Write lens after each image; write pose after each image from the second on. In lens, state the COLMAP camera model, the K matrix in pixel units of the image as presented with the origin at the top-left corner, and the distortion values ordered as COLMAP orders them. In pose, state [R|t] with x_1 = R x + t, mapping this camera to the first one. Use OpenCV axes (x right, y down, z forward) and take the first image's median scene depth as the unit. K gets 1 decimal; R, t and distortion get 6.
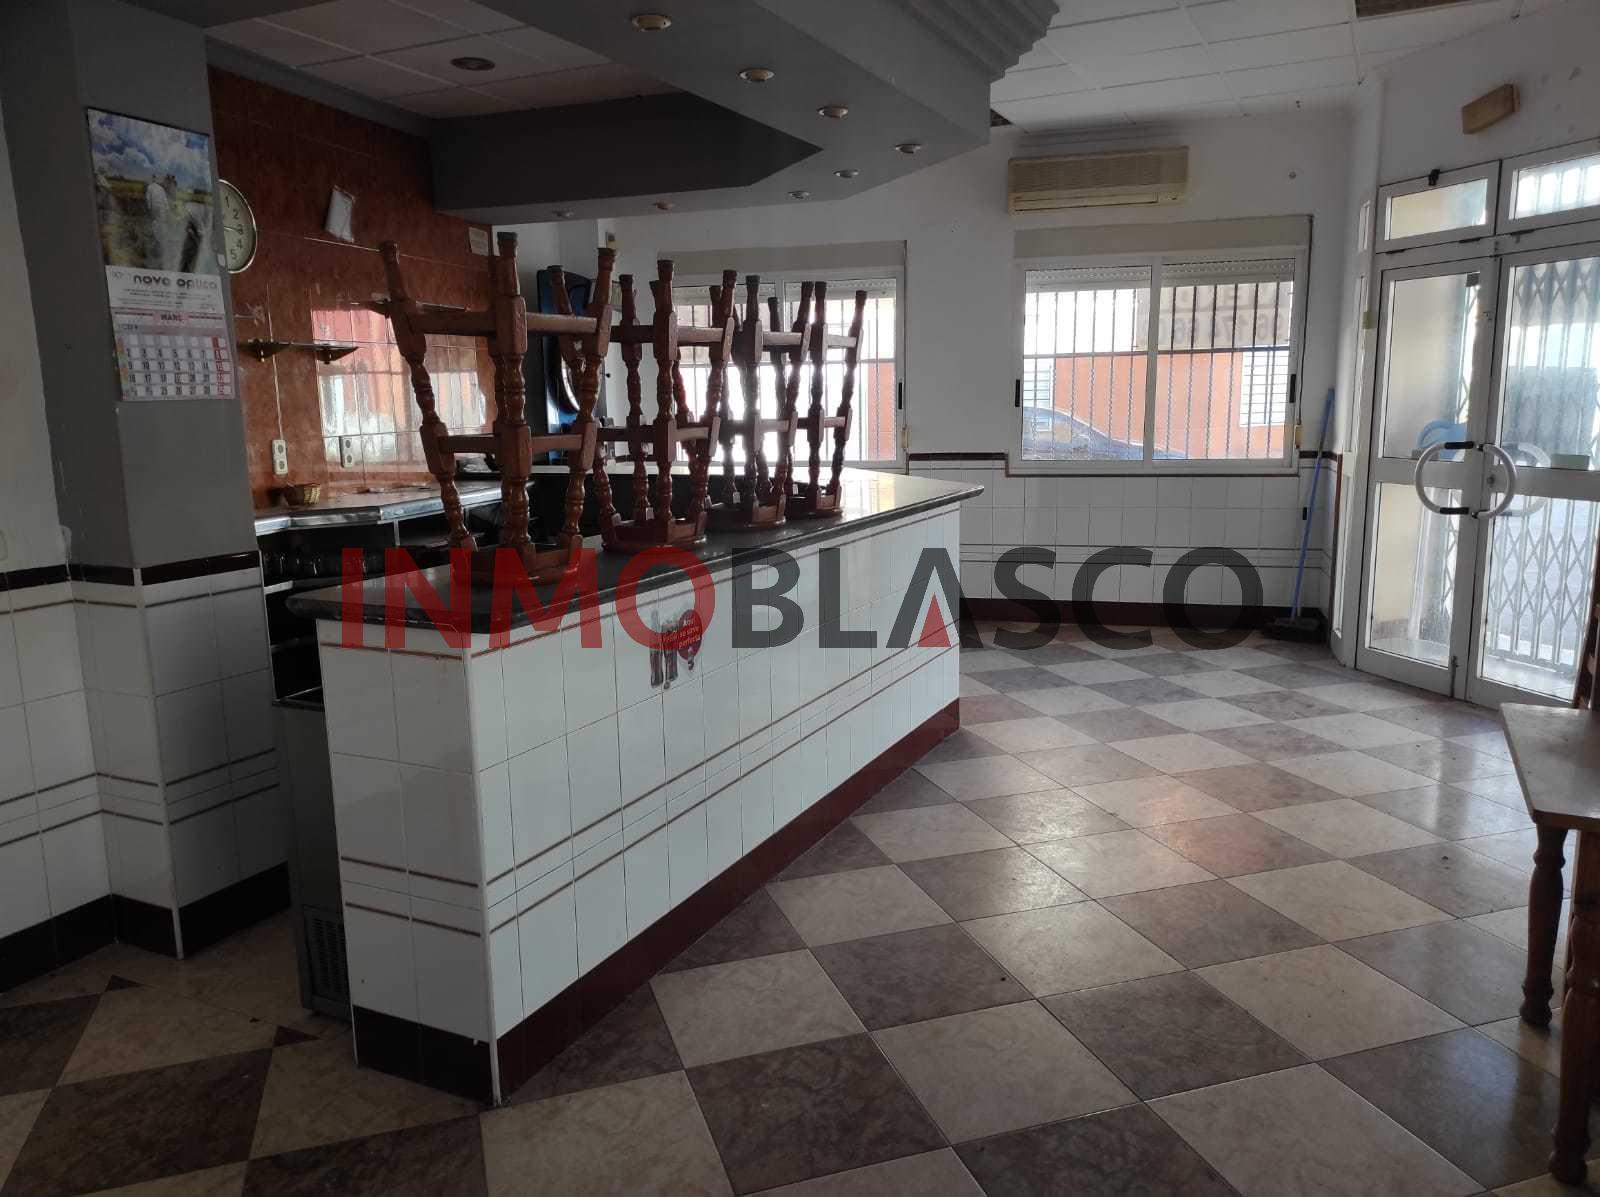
lens RADIAL K [[1190.6, 0, 793.8], [0, 1190.6, 592.2], [0, 0, 1]] dist [0.078866, -0.046077]
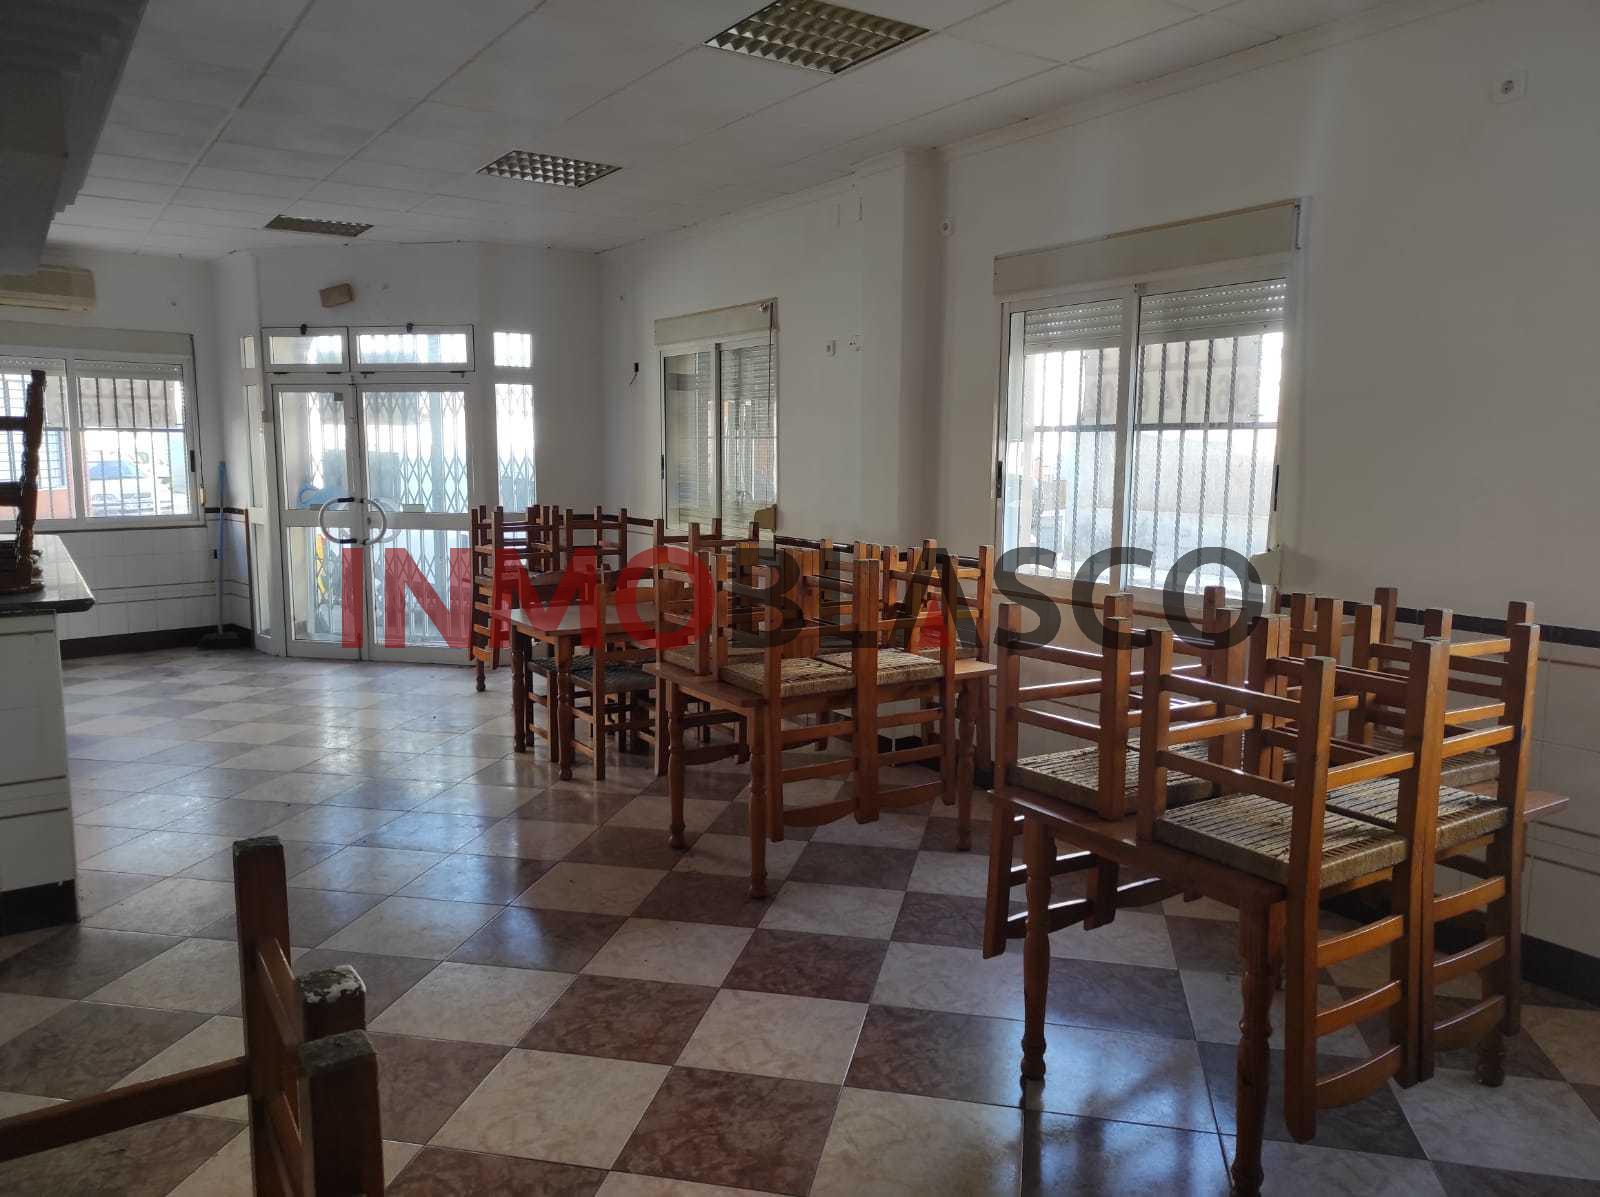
lens RADIAL K [[1190.6, 0, 801.3], [0, 1190.6, 599.6], [0, 0, 1]] dist [0.078866, -0.046077]
pose [[0.509713, -0.095708, 0.855004, -0.747995], [0.137210, 0.990116, 0.029034, 0.064782], [-0.849333, 0.102516, 0.517807, -0.451974]]
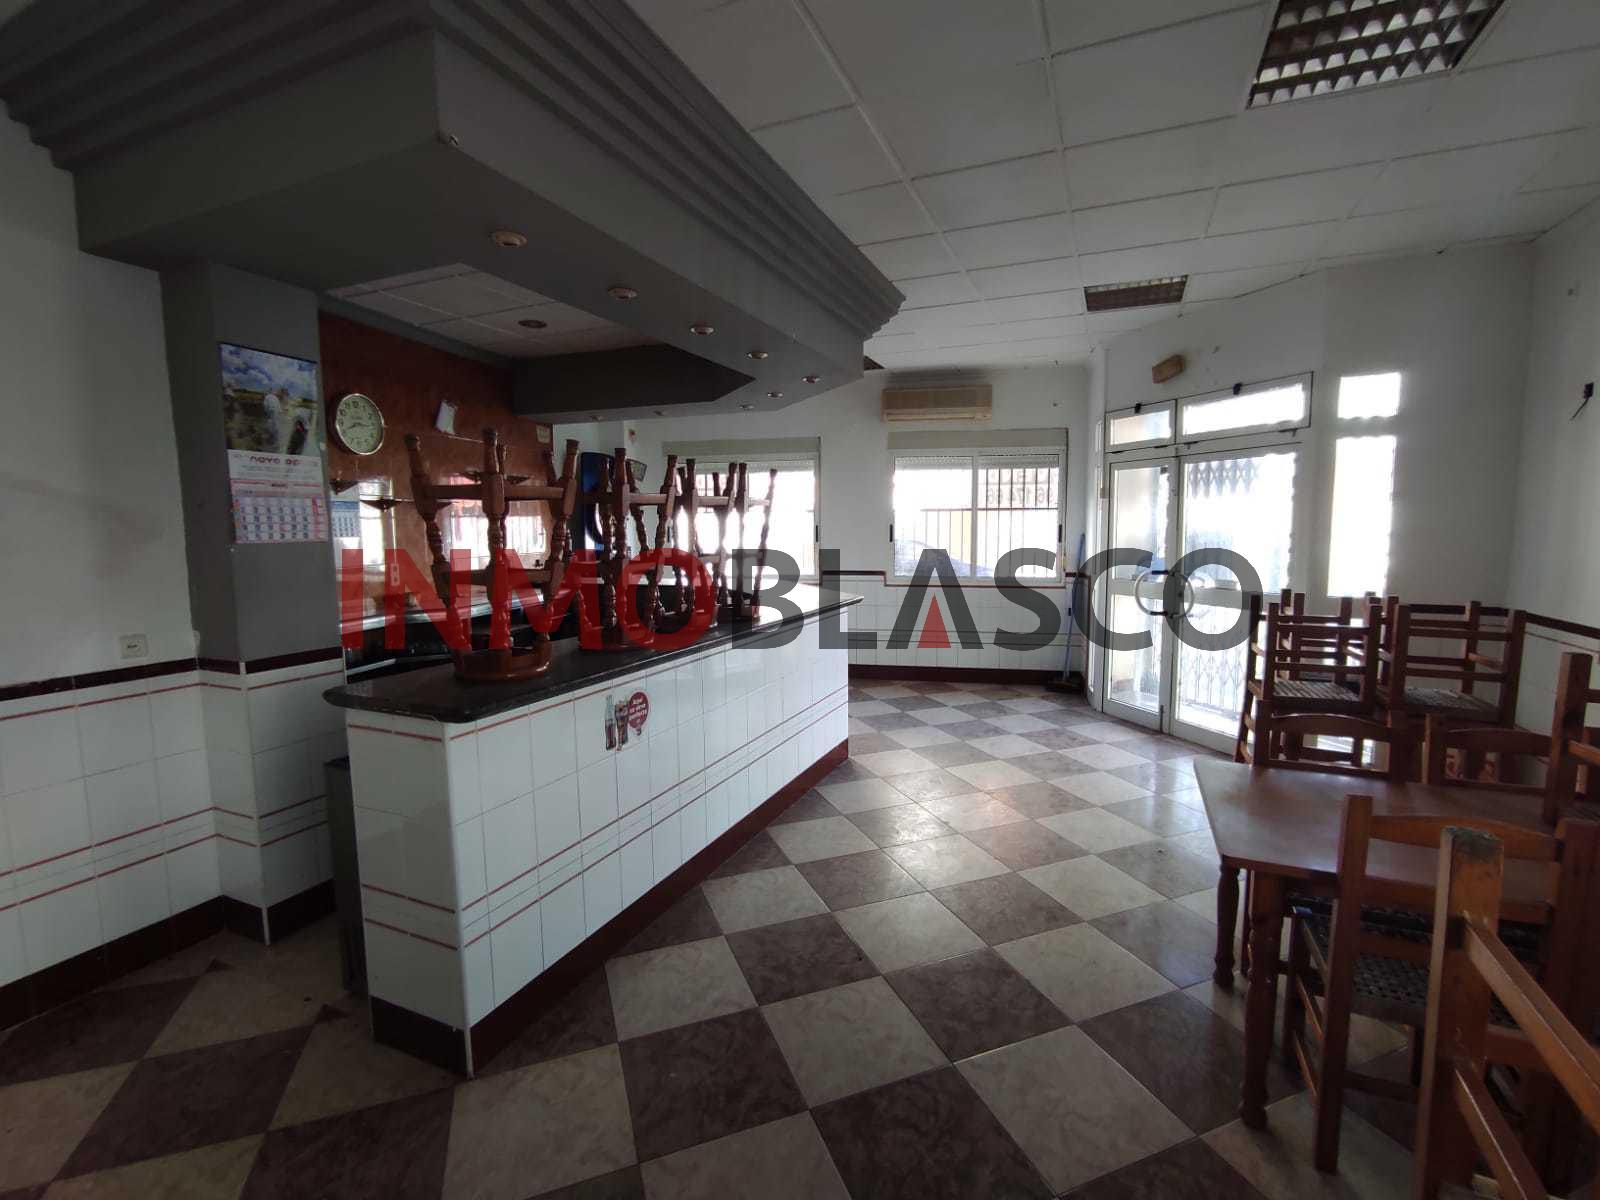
lens RADIAL K [[732.6, 0, 807.3], [0, 732.6, 593.6], [0, 0, 1]] dist [-0.003526, 0.005200]
pose [[0.998714, 0.005036, 0.050458, 0.054961], [-0.001267, 0.997224, -0.074454, -0.030454], [-0.050693, 0.074294, 0.995947, 0.101608]]
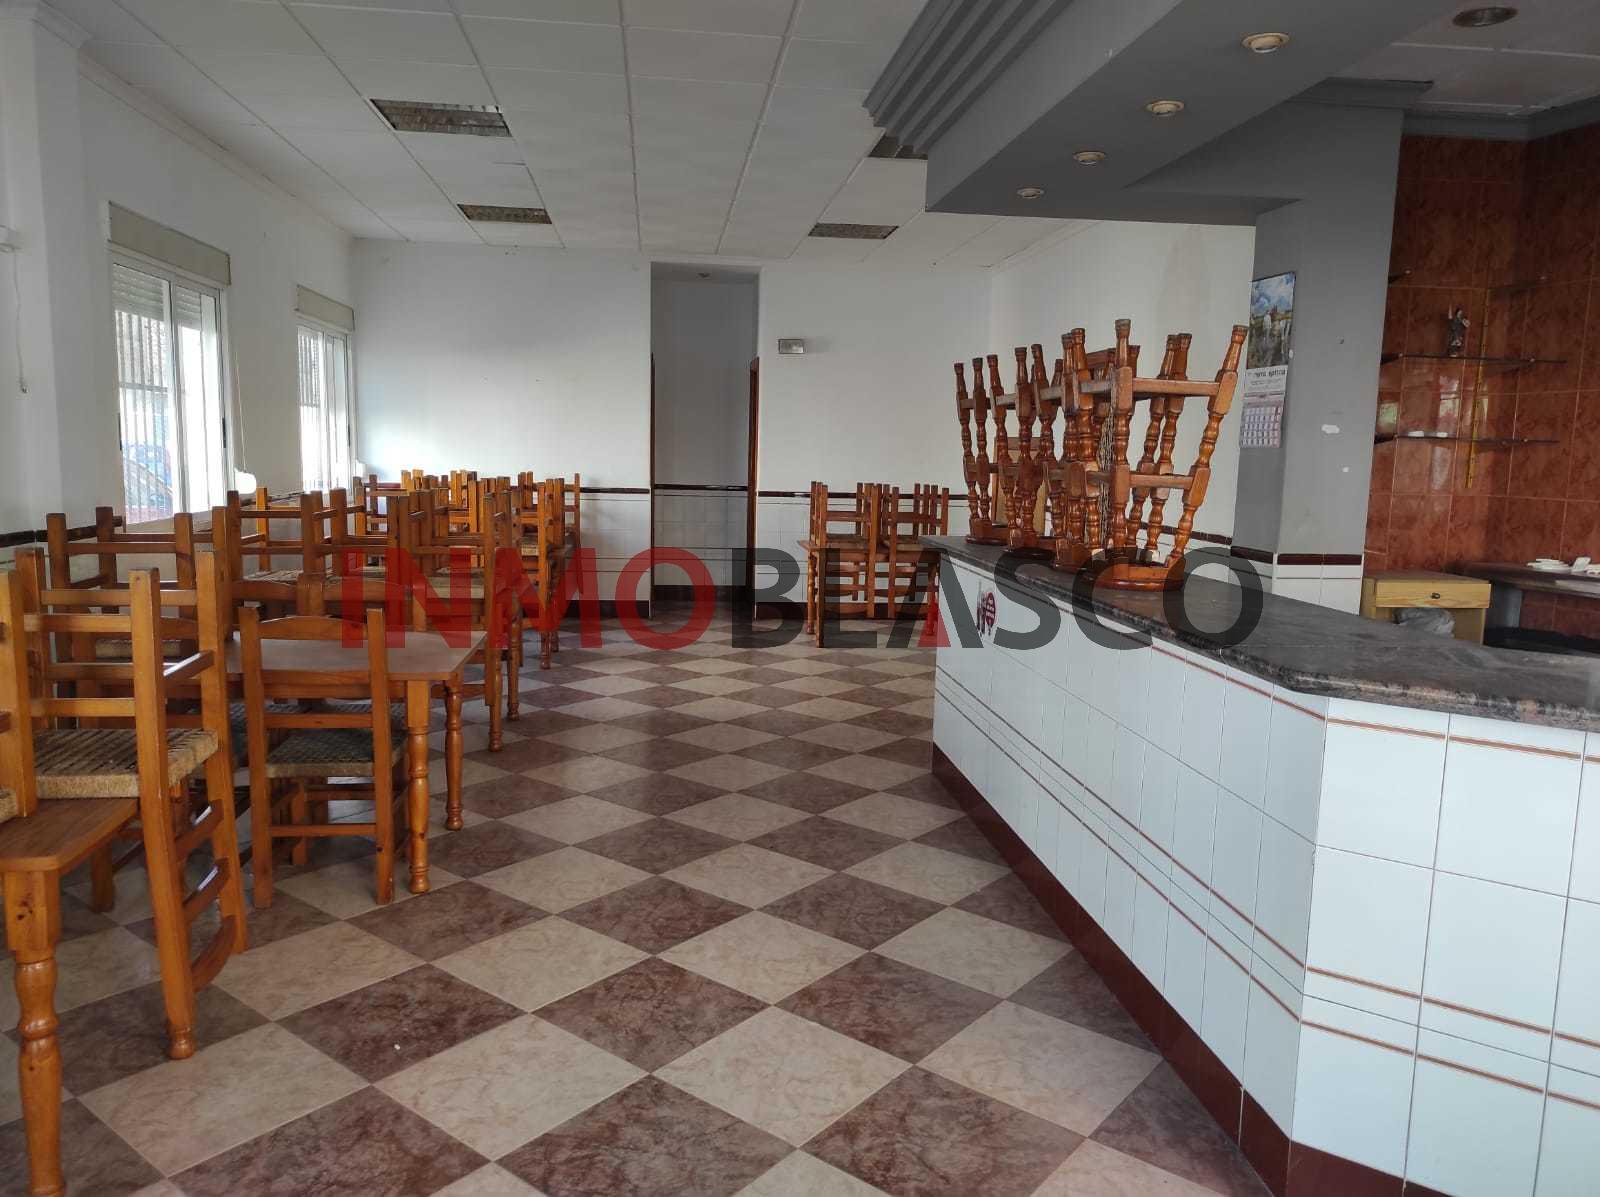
lens RADIAL K [[1190.6, 0, 803.8], [0, 1190.6, 598.1], [0, 0, 1]] dist [0.078866, -0.046077]
pose [[-0.836429, 0.065862, -0.544103, 0.739788], [-0.102799, 0.956282, 0.273783, -0.292226], [0.538348, 0.284933, -0.793092, 1.704172]]
